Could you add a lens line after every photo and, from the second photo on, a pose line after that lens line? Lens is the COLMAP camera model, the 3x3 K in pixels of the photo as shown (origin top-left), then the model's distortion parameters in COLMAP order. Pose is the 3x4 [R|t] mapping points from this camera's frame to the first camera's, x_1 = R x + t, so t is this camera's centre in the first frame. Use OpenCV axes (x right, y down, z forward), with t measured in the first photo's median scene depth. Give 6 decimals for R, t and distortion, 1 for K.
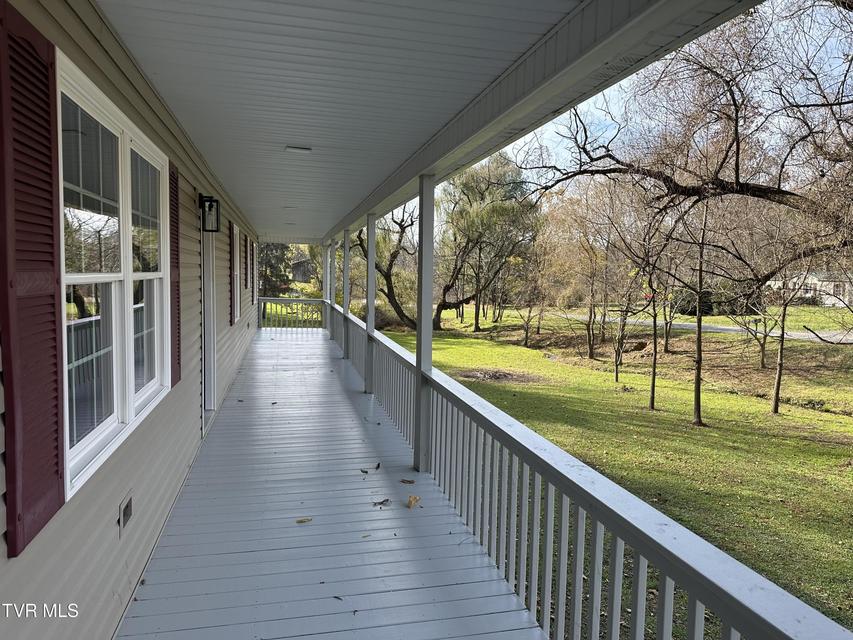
lens RADIAL K [[601.6, 0, 429.3], [0, 601.6, 316.0], [0, 0, 1]] dist [0.133543, -0.145564]
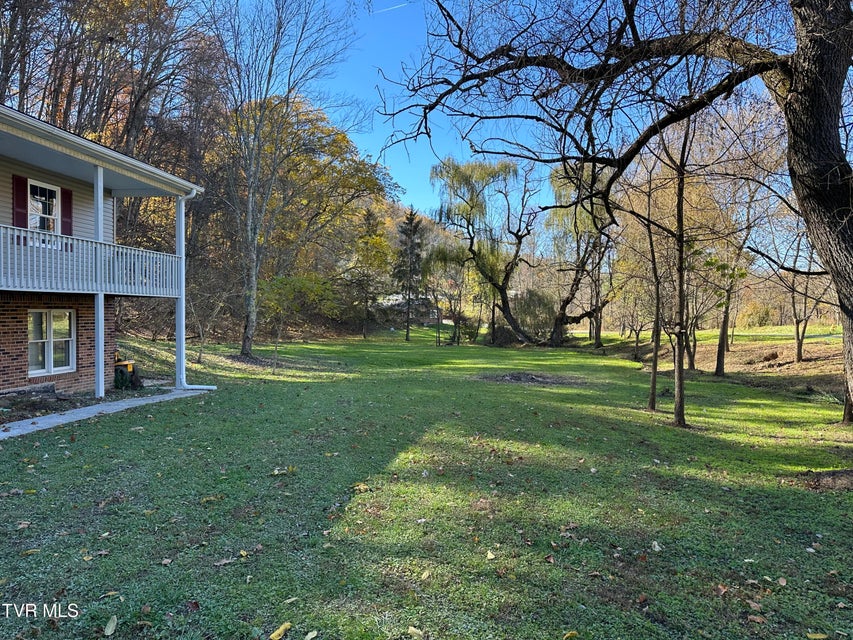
lens RADIAL K [[597.3, 0, 425.3], [0, 597.3, 332.3], [0, 0, 1]] dist [0.107023, -0.140586]
pose [[0.937335, -0.009667, -0.348296, 0.174805], [-0.003122, 0.999342, -0.036139, 0.041424], [0.348416, 0.034962, 0.936688, 0.105353]]
